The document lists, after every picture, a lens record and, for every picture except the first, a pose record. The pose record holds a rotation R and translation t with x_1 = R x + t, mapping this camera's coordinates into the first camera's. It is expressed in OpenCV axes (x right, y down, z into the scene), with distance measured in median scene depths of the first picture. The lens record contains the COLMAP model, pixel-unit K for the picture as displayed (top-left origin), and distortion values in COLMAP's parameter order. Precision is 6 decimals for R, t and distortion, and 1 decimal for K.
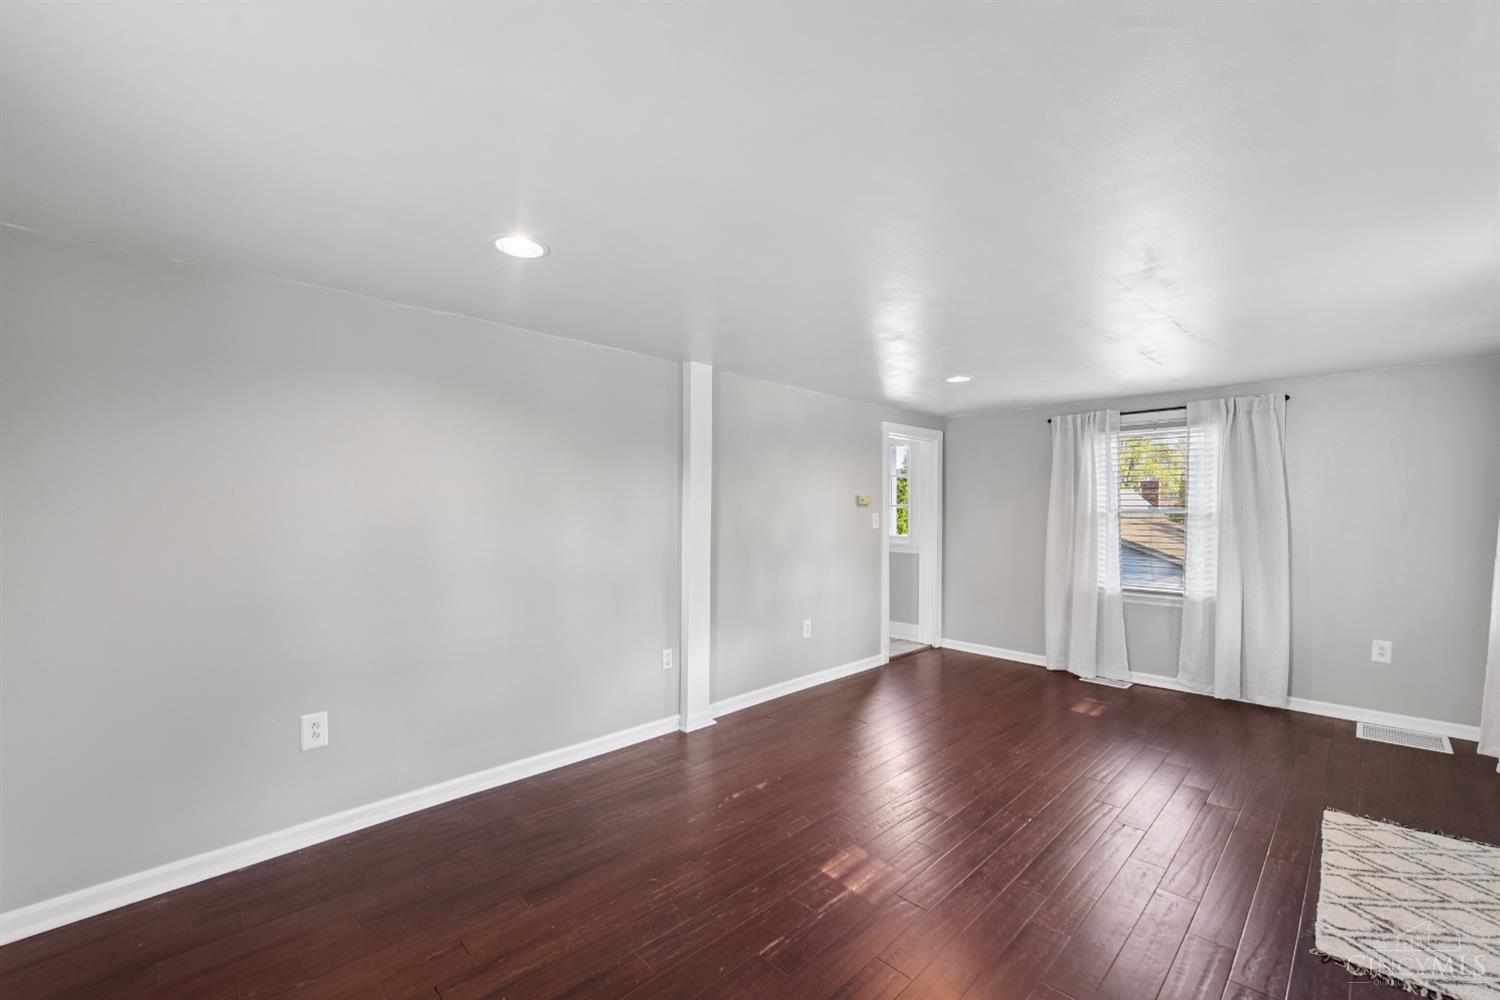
lens RADIAL K [[608.4, 0, 756.7], [0, 608.4, 500.4], [0, 0, 1]] dist [-0.009461, 0.000074]
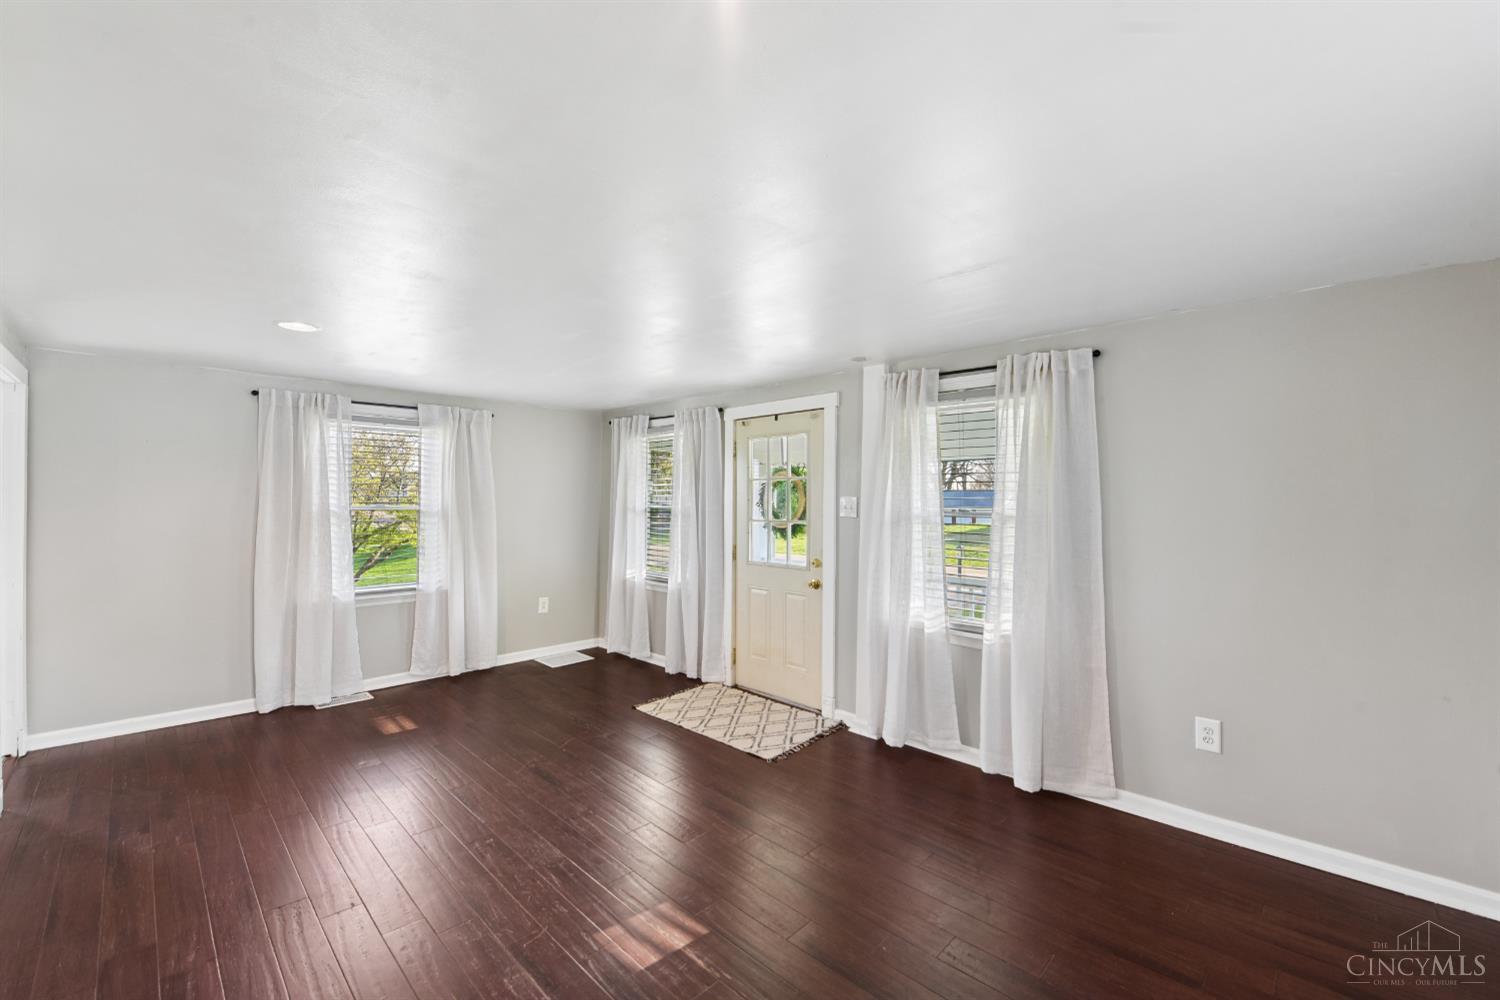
lens RADIAL K [[608.4, 0, 756.8], [0, 608.4, 502.6], [0, 0, 1]] dist [-0.009461, 0.000074]
pose [[-0.009243, -0.001703, 0.999956, -0.358110], [-0.015186, 0.999883, 0.001563, -0.002222], [-0.999842, -0.015171, -0.009268, 0.451350]]
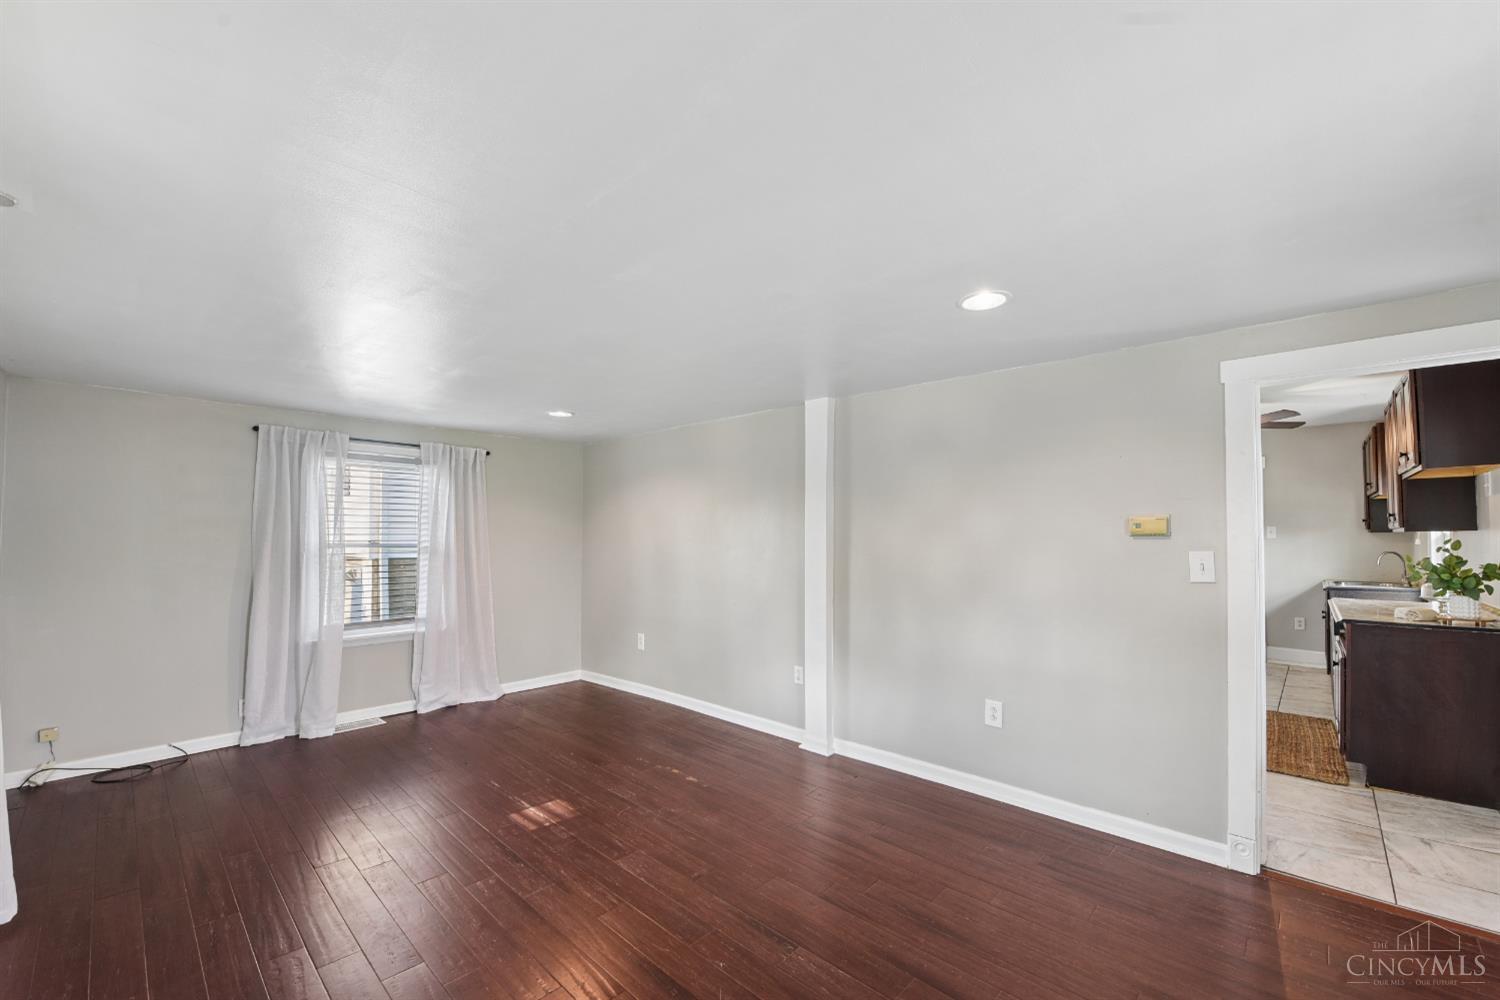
lens RADIAL K [[608.4, 0, 756.0], [0, 608.4, 511.7], [0, 0, 1]] dist [-0.009461, 0.000074]
pose [[0.039331, -0.034728, -0.998623, 0.809676], [0.015683, 0.999294, -0.034134, 0.000128], [0.999103, -0.014319, 0.039848, 0.738325]]
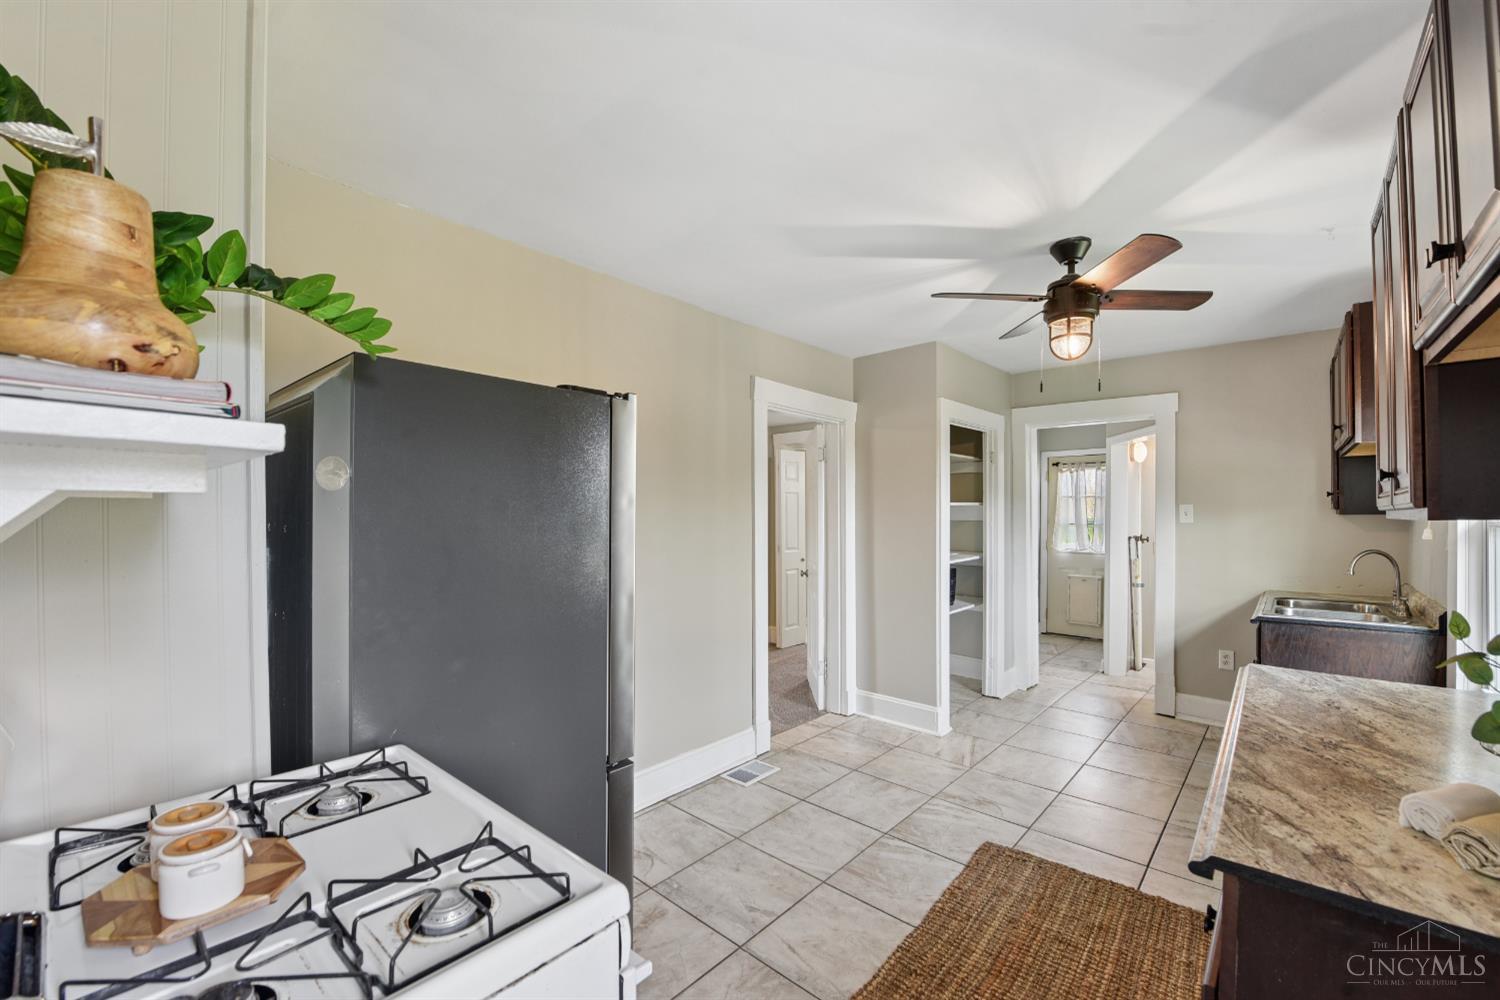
lens RADIAL K [[608.4, 0, 743.6], [0, 608.4, 500.5], [0, 0, 1]] dist [-0.009461, 0.000074]
pose [[0.048955, -0.017910, -0.998640, 0.599606], [0.016469, 0.999718, -0.017122, 0.001660], [0.998665, -0.015609, 0.049236, 0.973242]]
